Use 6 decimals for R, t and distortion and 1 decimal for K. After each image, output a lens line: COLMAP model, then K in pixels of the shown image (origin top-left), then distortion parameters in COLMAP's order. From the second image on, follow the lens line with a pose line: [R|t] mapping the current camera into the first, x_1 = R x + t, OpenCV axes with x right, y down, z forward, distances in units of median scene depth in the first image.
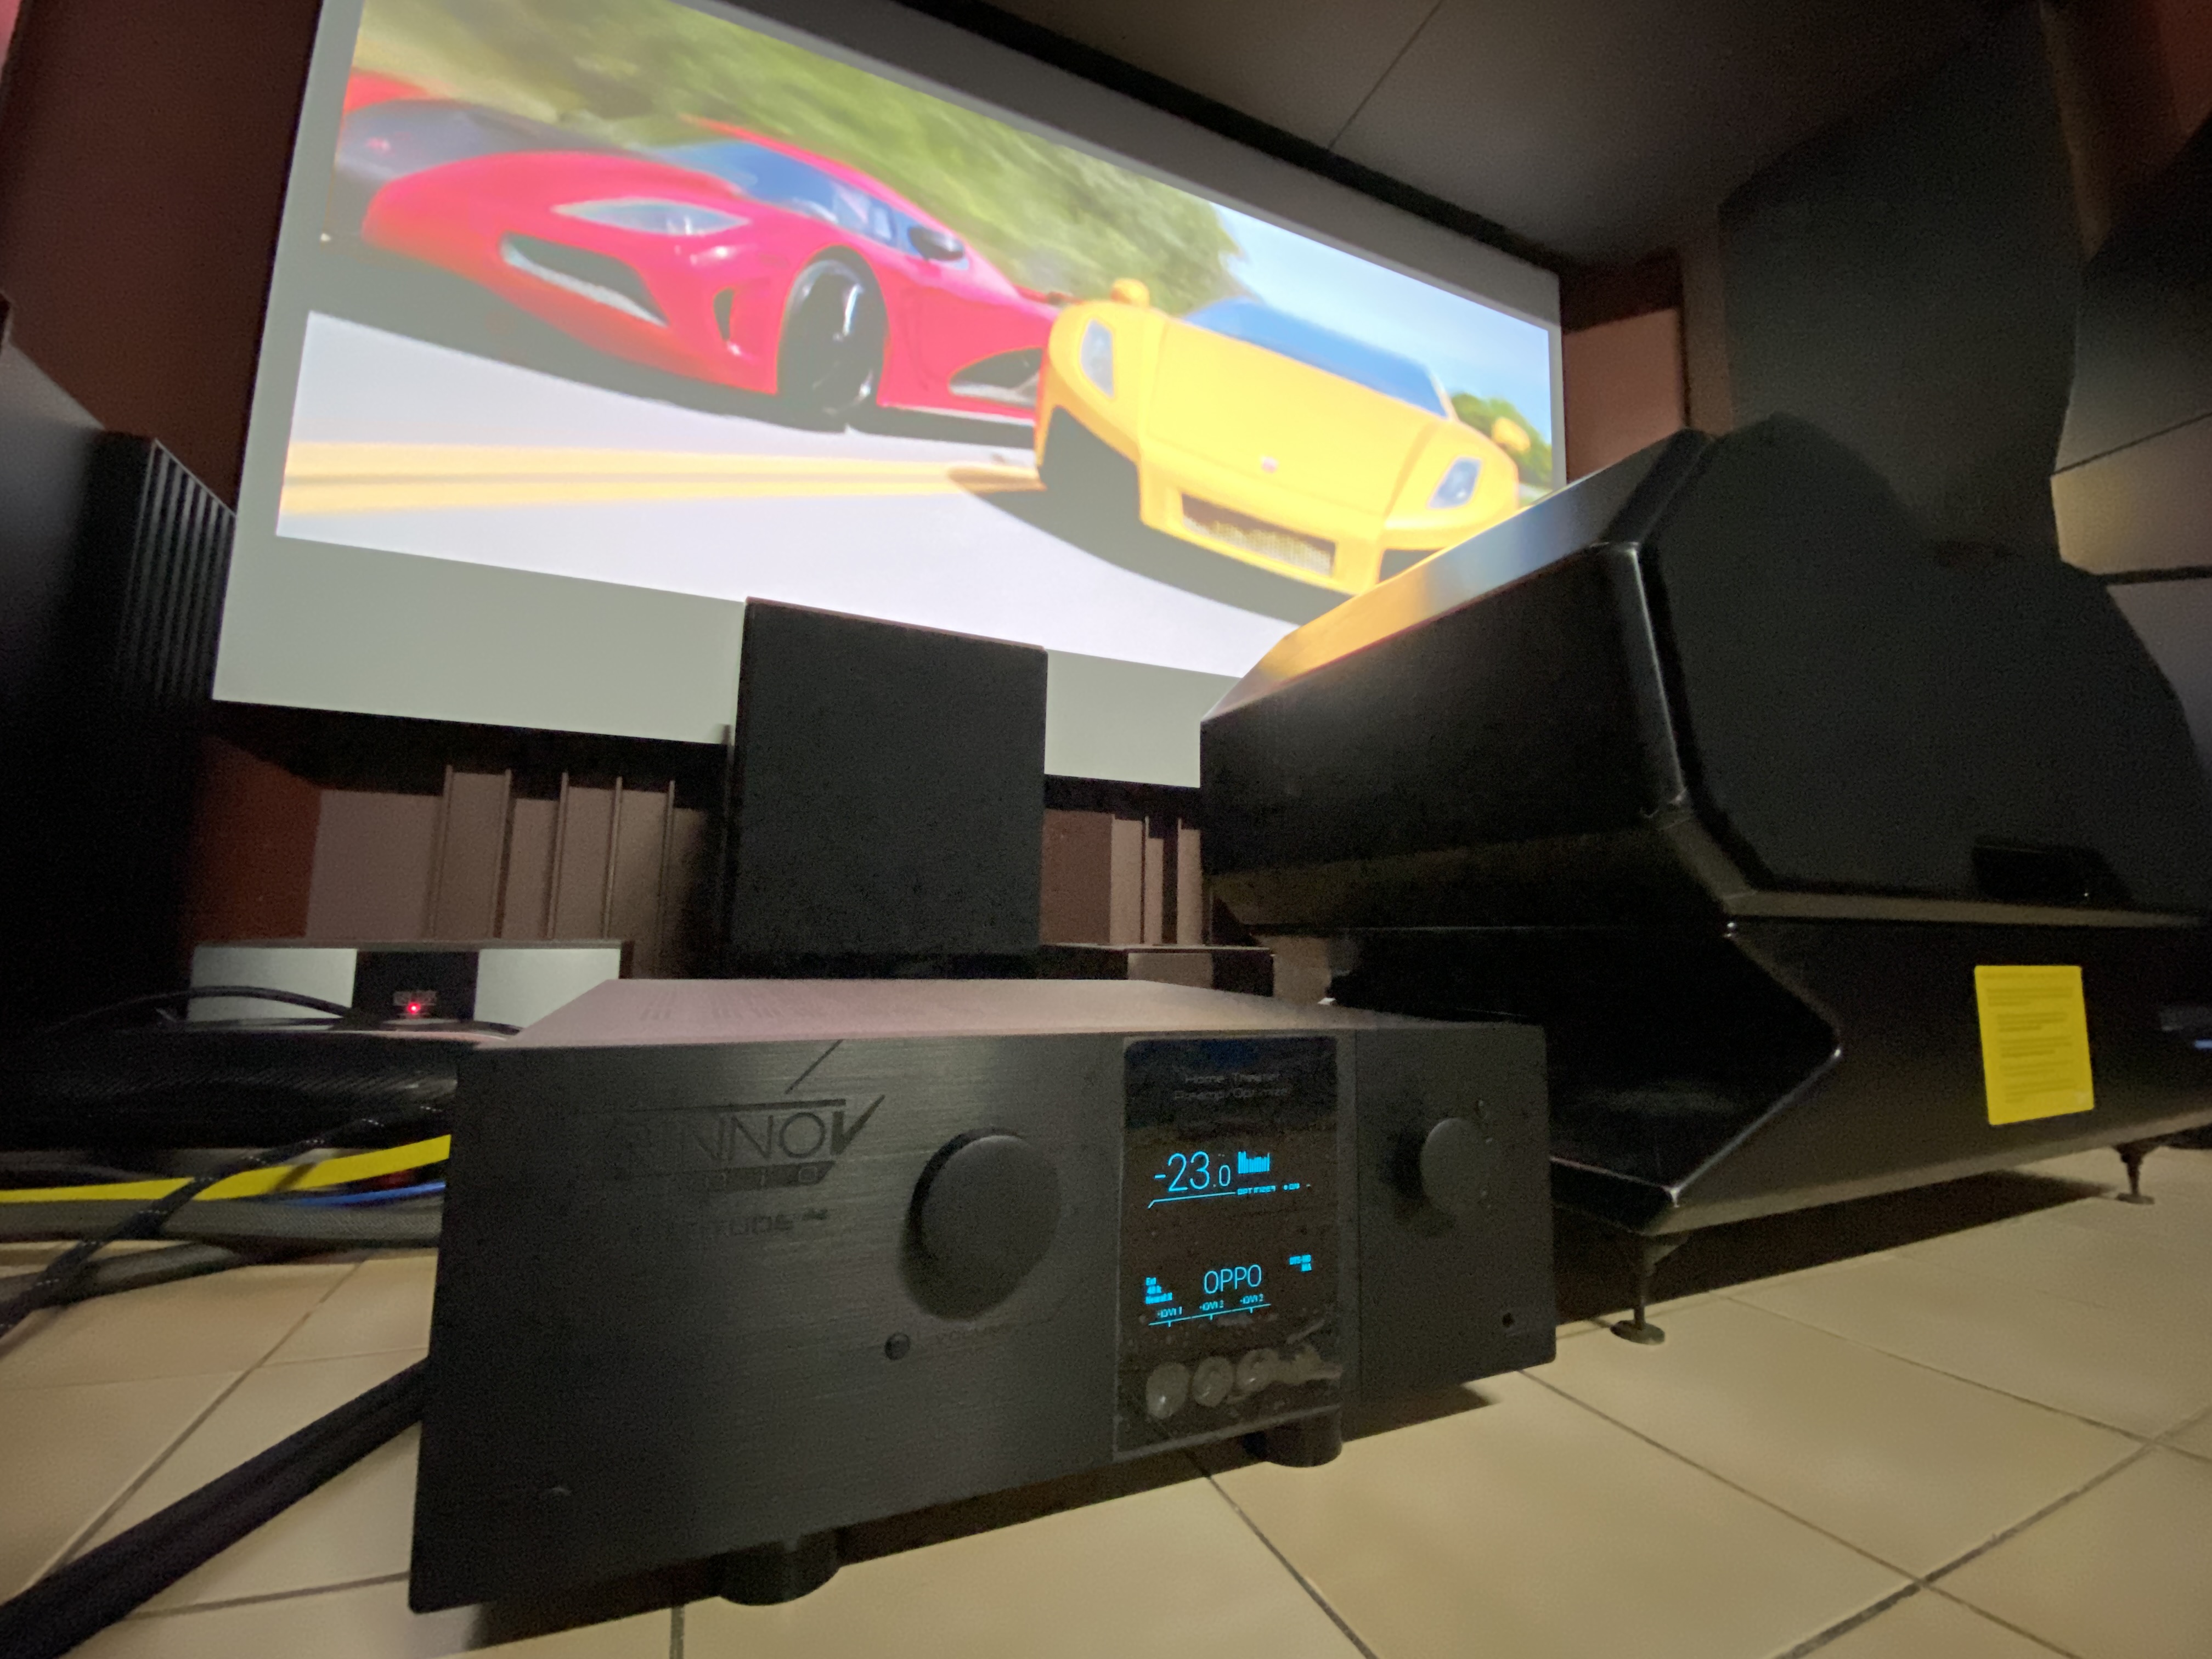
lens RADIAL K [[903.0, 0, 1105.6], [0, 903.0, 823.8], [0, 0, 1]] dist [0.014660, -0.018789]
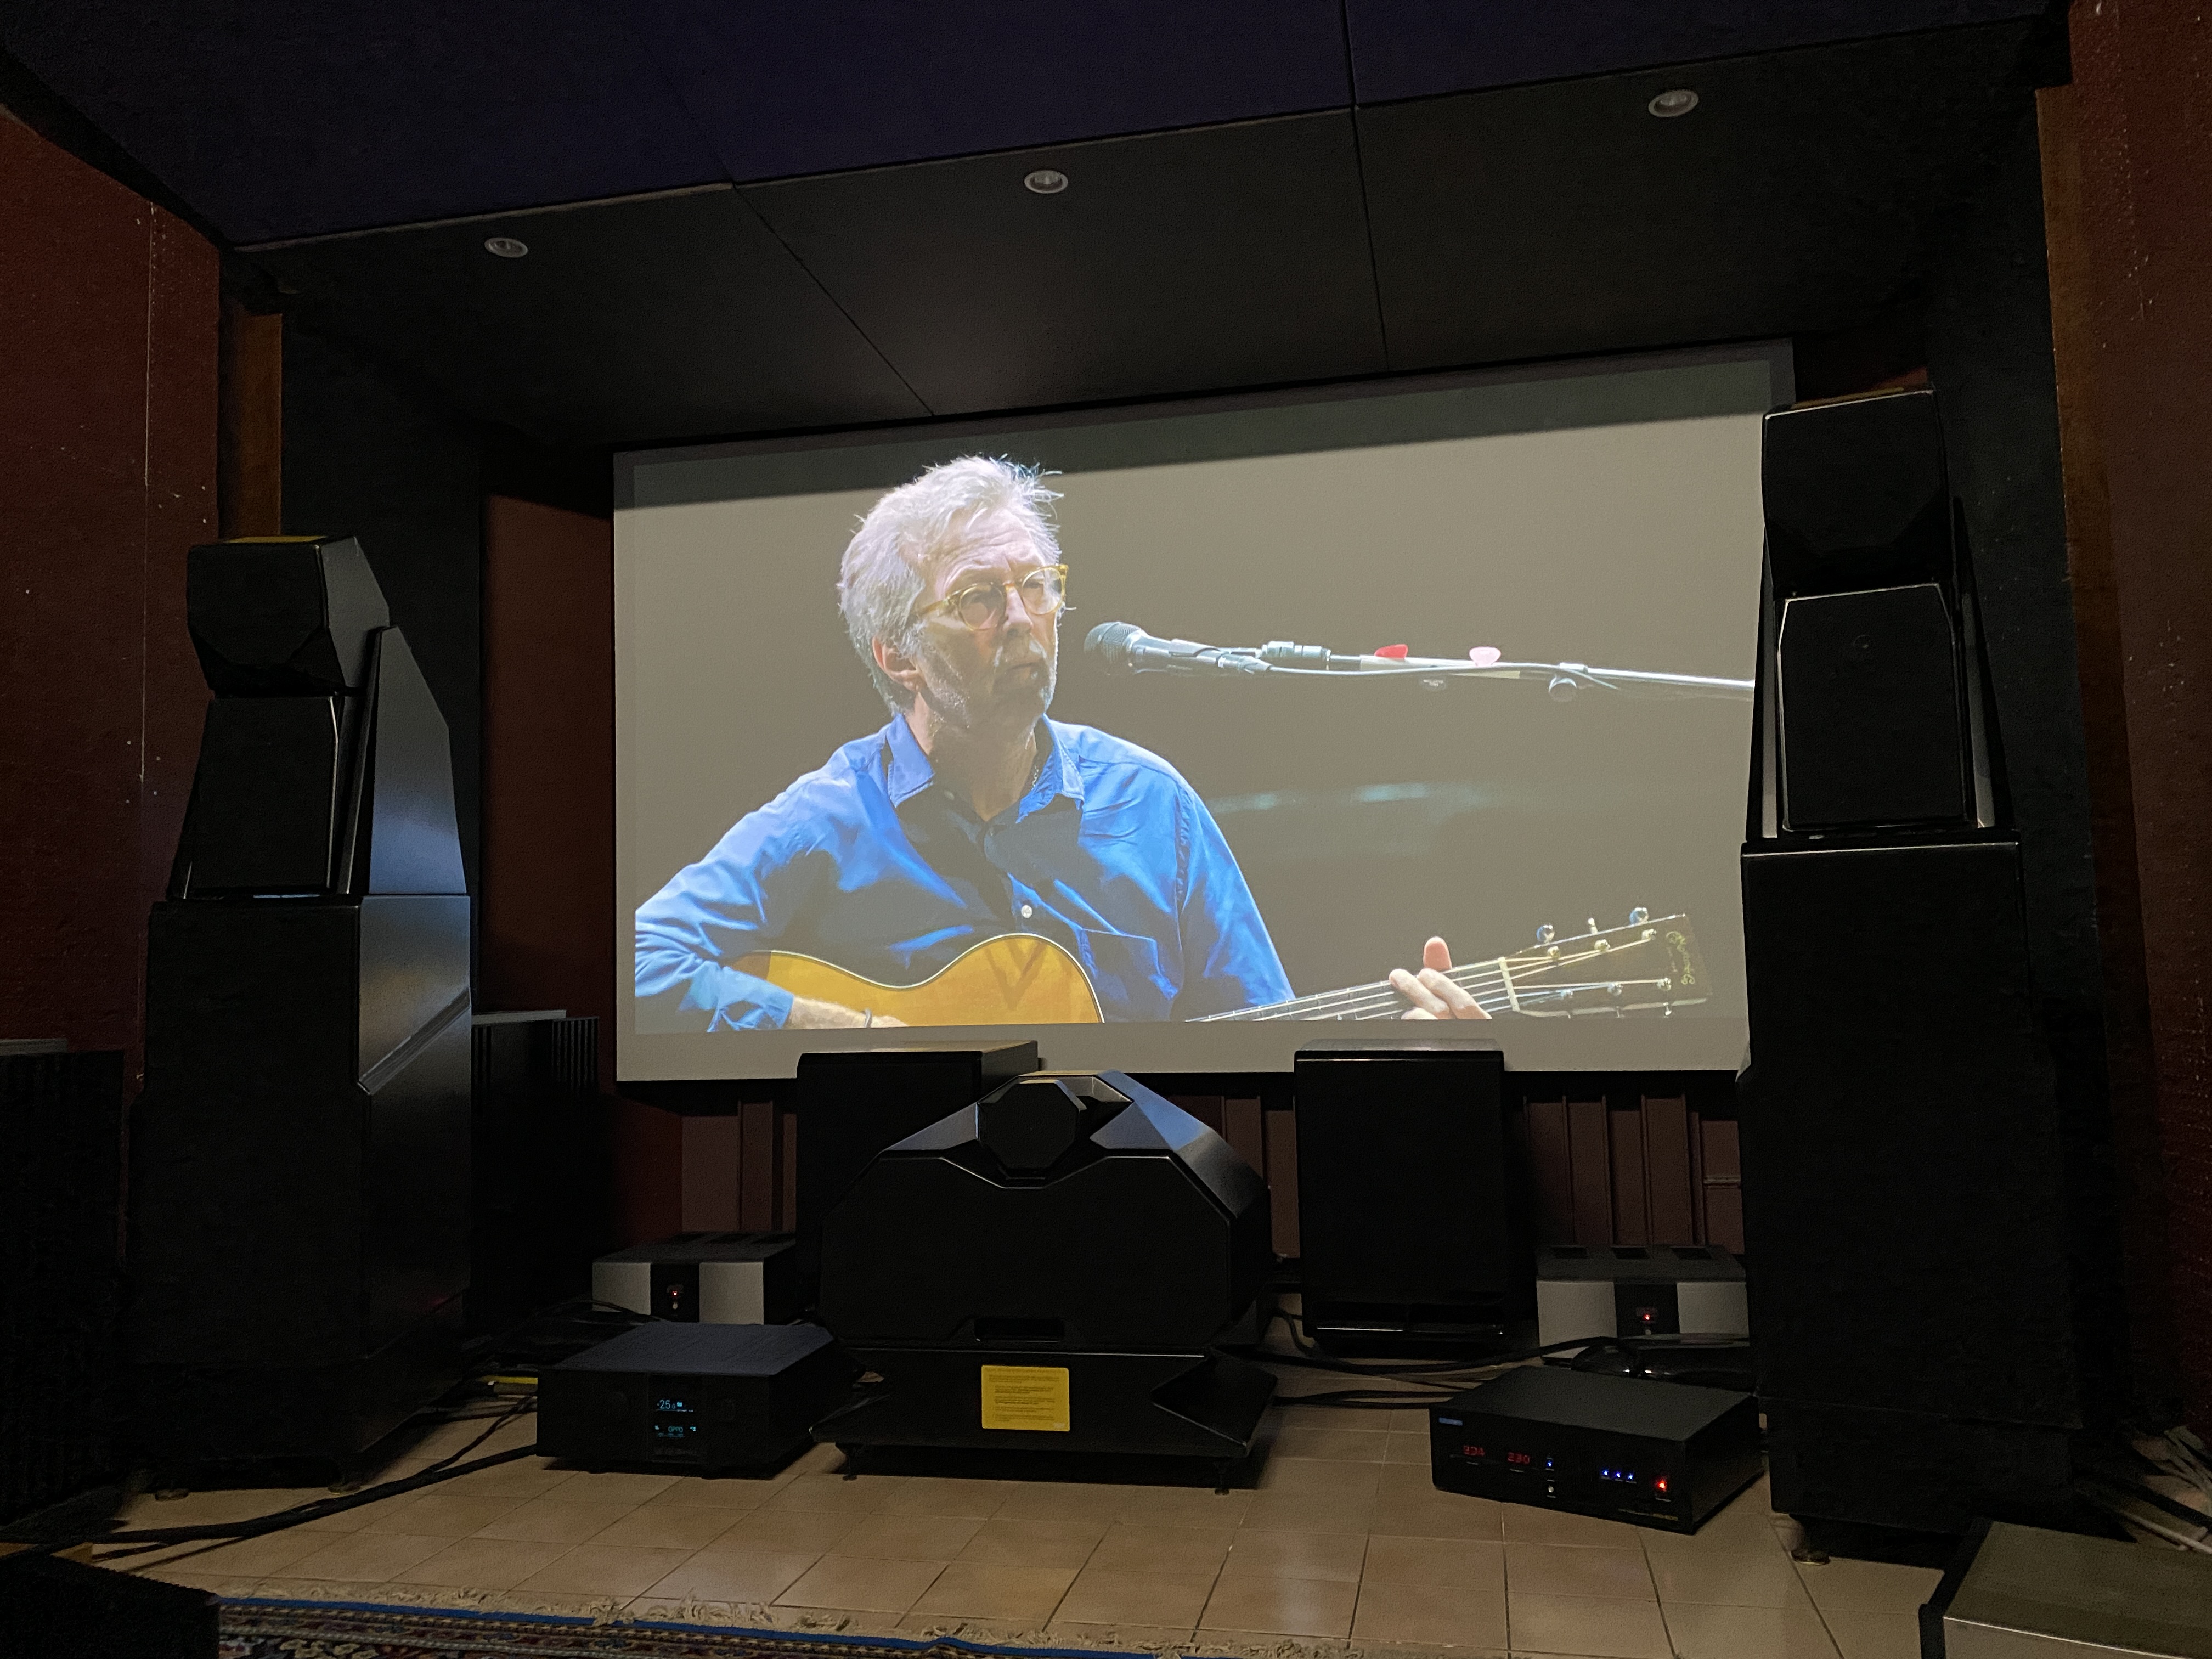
lens RADIAL K [[1693.7, 0, 1101.3], [0, 1693.7, 815.8], [0, 0, 1]] dist [0.004687, 0.002497]
pose [[0.809360, -0.091331, -0.580169, 6.872651], [0.108098, 0.994124, -0.005696, -2.193252], [0.577280, -0.058105, 0.814476, -4.344718]]
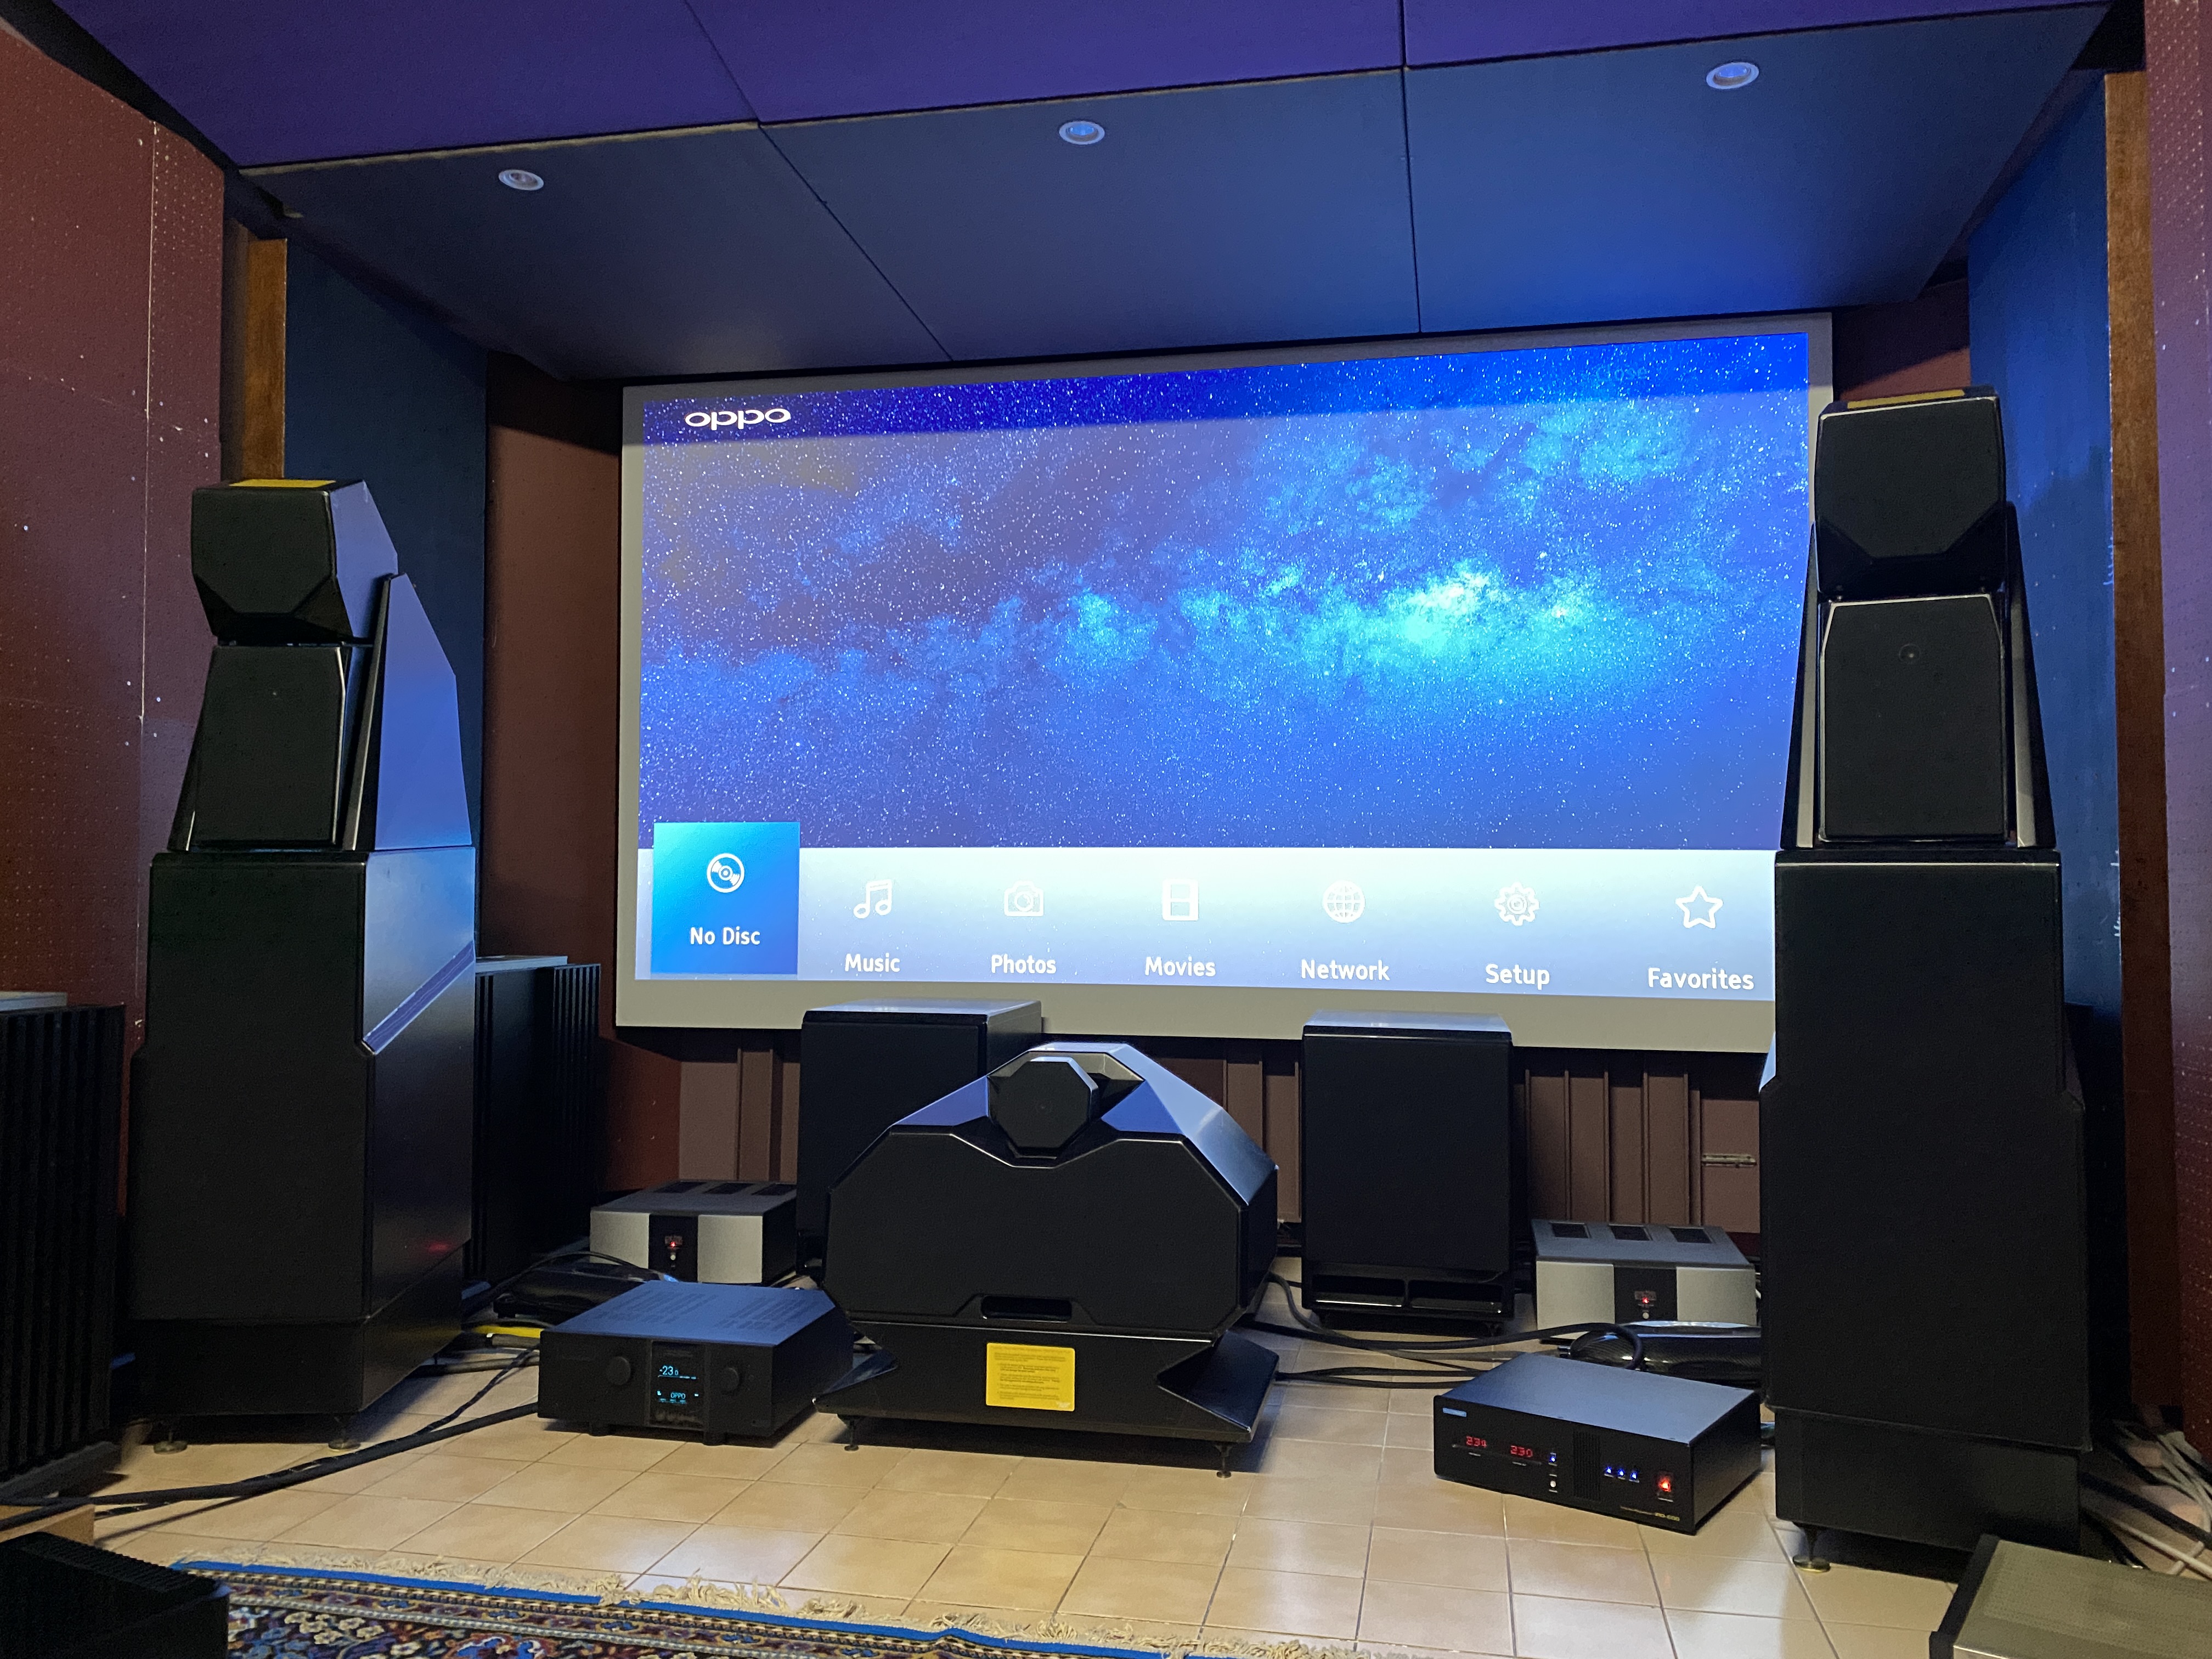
lens RADIAL K [[1691.2, 0, 1104.1], [0, 1691.2, 817.6], [0, 0, 1]] dist [0.005509, 0.004307]
pose [[0.816369, -0.041262, -0.576055, 6.688418], [0.078233, 0.996152, 0.039518, -2.457983], [0.572207, -0.077328, 0.816455, -4.314659]]
